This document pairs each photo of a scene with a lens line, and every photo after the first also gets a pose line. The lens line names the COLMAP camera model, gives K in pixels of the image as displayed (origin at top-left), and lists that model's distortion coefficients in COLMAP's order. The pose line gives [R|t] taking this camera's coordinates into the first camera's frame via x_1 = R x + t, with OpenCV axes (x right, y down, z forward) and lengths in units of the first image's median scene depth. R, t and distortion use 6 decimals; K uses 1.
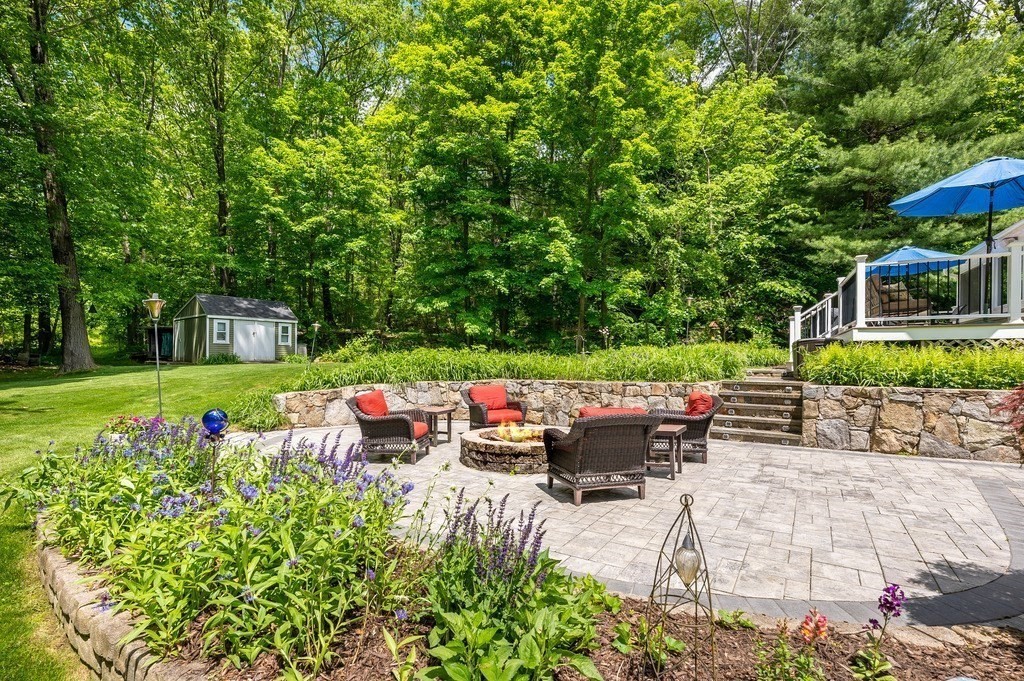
lens RADIAL K [[480.6, 0, 511.9], [0, 480.6, 360.9], [0, 0, 1]] dist [-0.000517, 0.000090]
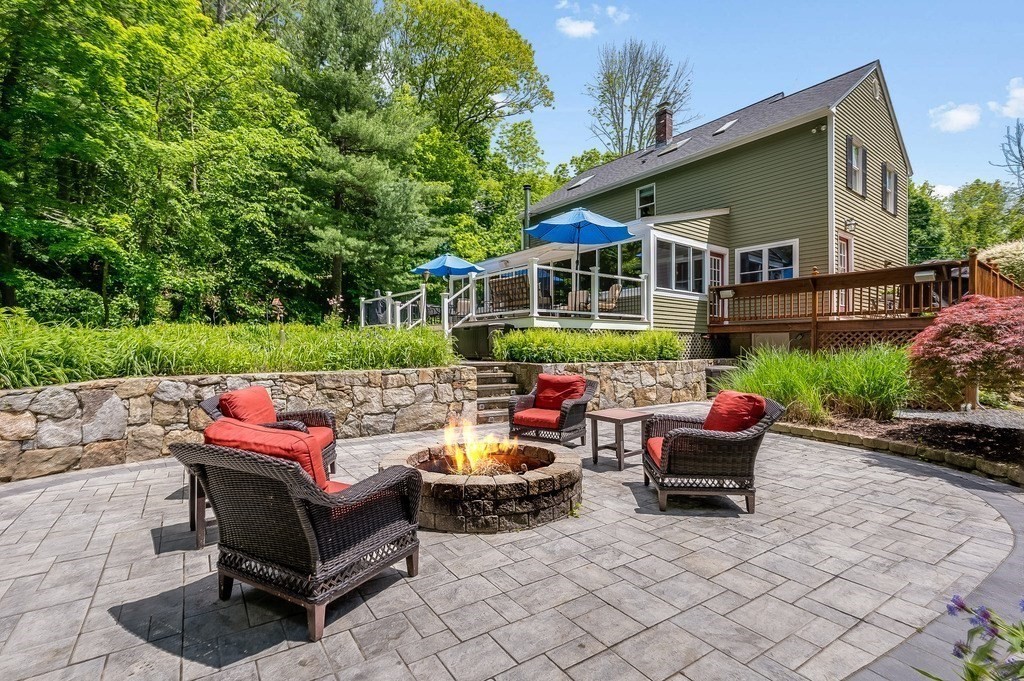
lens RADIAL K [[478.3, 0, 512.0], [0, 478.3, 340.5], [0, 0, 1]] dist [0.004589, 0.000241]
pose [[0.410853, 0.008182, 0.911665, -0.146625], [0.000399, 0.999958, -0.009154, 0.001520], [-0.911702, 0.004125, 0.410832, 0.190727]]
